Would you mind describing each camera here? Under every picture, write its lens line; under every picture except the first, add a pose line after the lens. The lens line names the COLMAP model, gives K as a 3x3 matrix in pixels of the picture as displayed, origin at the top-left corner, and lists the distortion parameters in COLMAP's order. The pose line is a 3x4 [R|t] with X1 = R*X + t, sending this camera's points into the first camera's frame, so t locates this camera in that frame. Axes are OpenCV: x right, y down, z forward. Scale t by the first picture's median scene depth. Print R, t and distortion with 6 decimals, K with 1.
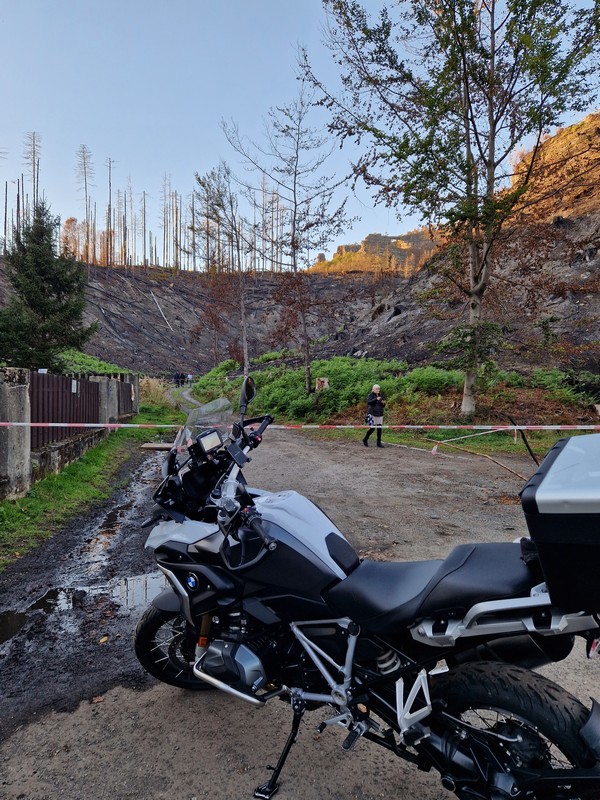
lens RADIAL K [[548.0, 0, 300.7], [0, 548.0, 409.7], [0, 0, 1]] dist [0.077470, -0.059850]
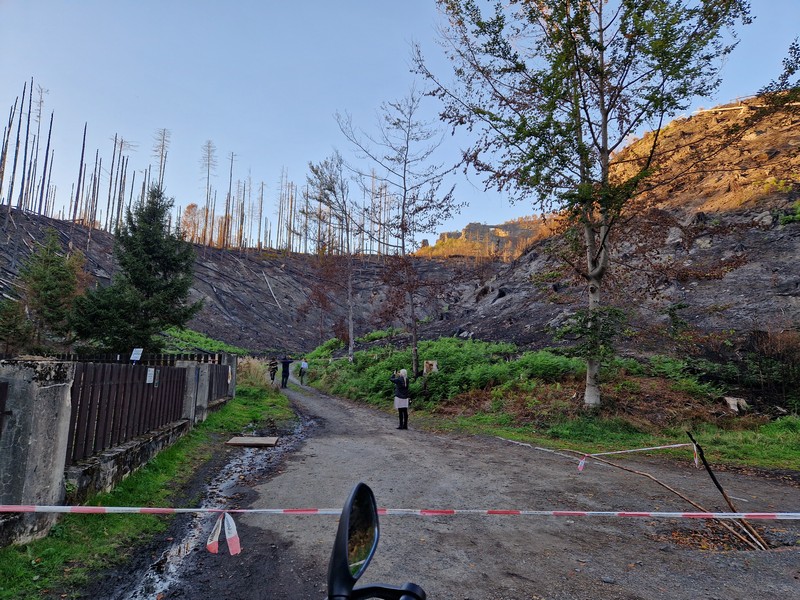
lens RADIAL K [[529.6, 0, 410.3], [0, 529.6, 296.0], [0, 0, 1]] dist [0.066026, -0.026041]
pose [[0.999828, 0.015350, 0.010387, -0.008359], [-0.013381, 0.985617, -0.168465, -0.014999], [-0.012824, 0.168297, 0.985653, 0.079733]]
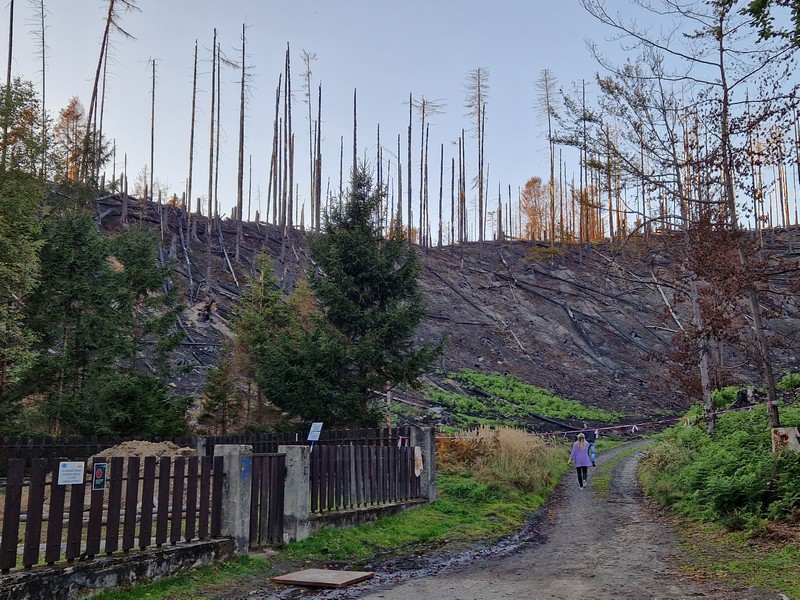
lens RADIAL K [[940.5, 0, 434.0], [0, 940.5, 288.9], [0, 0, 1]] dist [0.167325, 0.000000]
pose [[0.864769, -0.097085, -0.492696, 0.220420], [0.000729, 0.981376, -0.192098, -0.019741], [0.502170, 0.165761, 0.848734, 0.165573]]
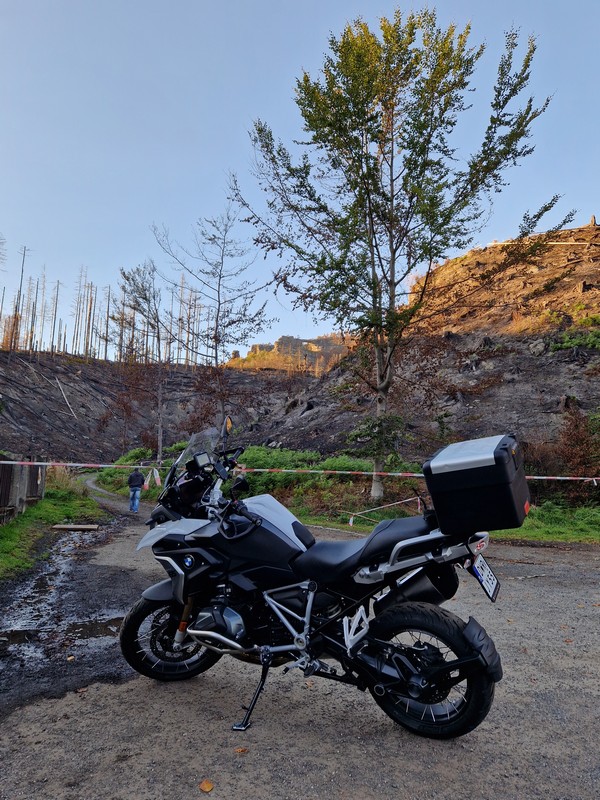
lens RADIAL K [[548.4, 0, 303.2], [0, 548.4, 407.5], [0, 0, 1]] dist [0.080645, -0.013544]
pose [[0.985980, 0.041363, 0.161655, -0.016215], [-0.012483, 0.984359, -0.175729, 0.018470], [-0.166395, 0.171247, 0.971075, -0.040649]]
